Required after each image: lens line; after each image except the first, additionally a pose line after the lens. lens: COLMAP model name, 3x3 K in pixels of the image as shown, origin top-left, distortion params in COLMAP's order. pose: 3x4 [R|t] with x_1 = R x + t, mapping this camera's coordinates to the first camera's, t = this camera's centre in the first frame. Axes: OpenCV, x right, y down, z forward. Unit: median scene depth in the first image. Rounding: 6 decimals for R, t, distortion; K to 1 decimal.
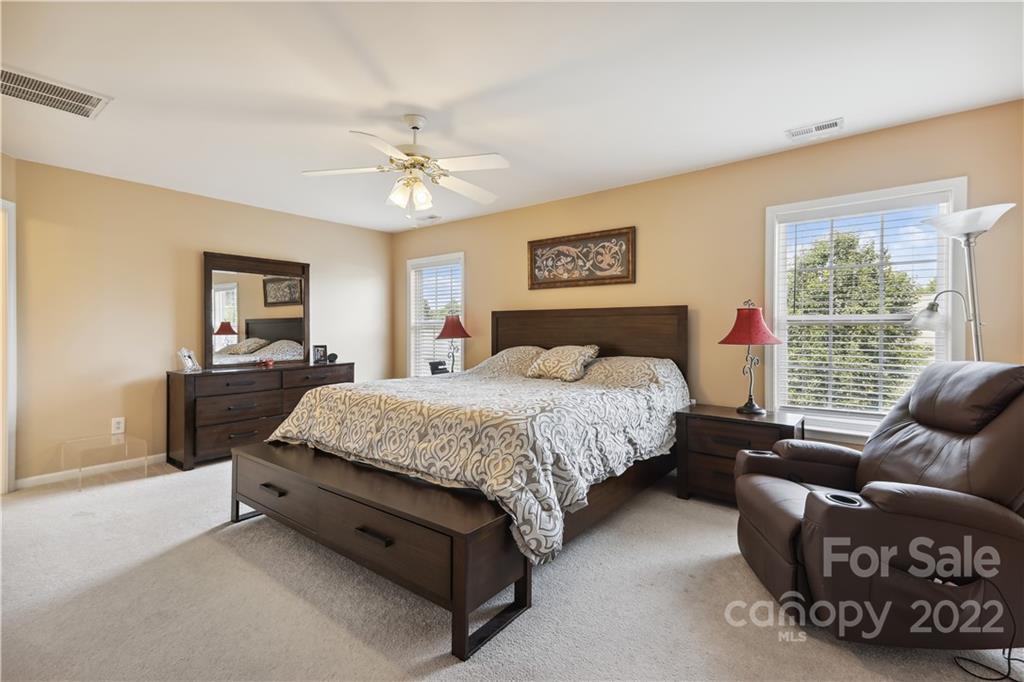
lens RADIAL K [[455.8, 0, 508.5], [0, 455.8, 336.2], [0, 0, 1]] dist [0.026667, -0.004275]
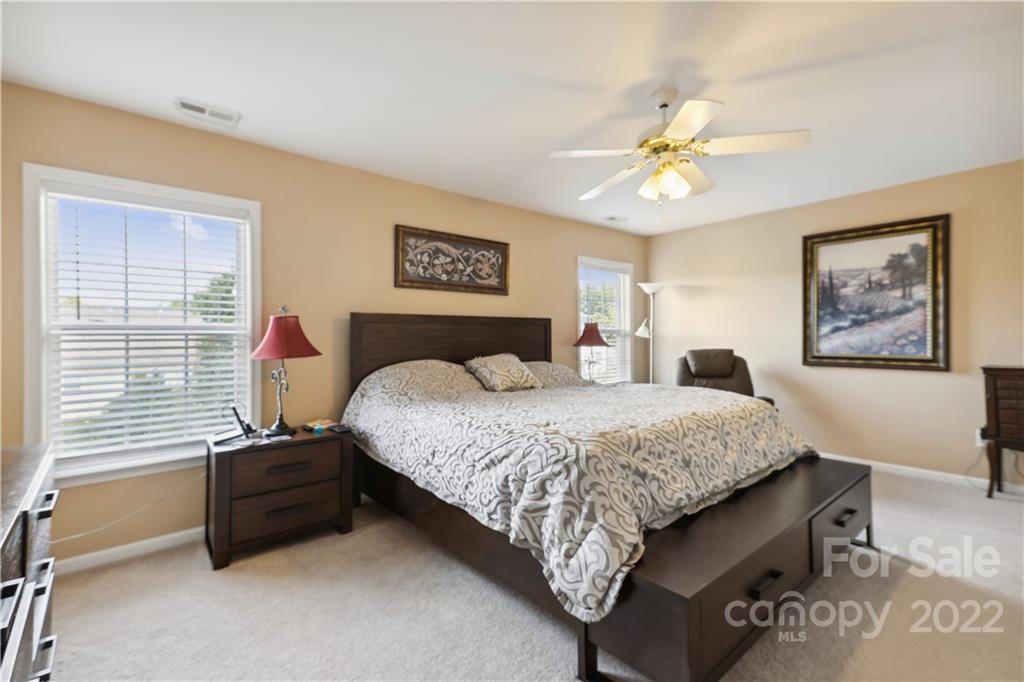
lens RADIAL K [[455.8, 0, 508.5], [0, 455.8, 336.2], [0, 0, 1]] dist [0.026667, -0.004275]
pose [[0.191768, -0.001873, 0.981438, -0.739065], [0.024615, 0.999693, -0.002902, -0.014135], [-0.981132, 0.024715, 0.191755, 0.737273]]
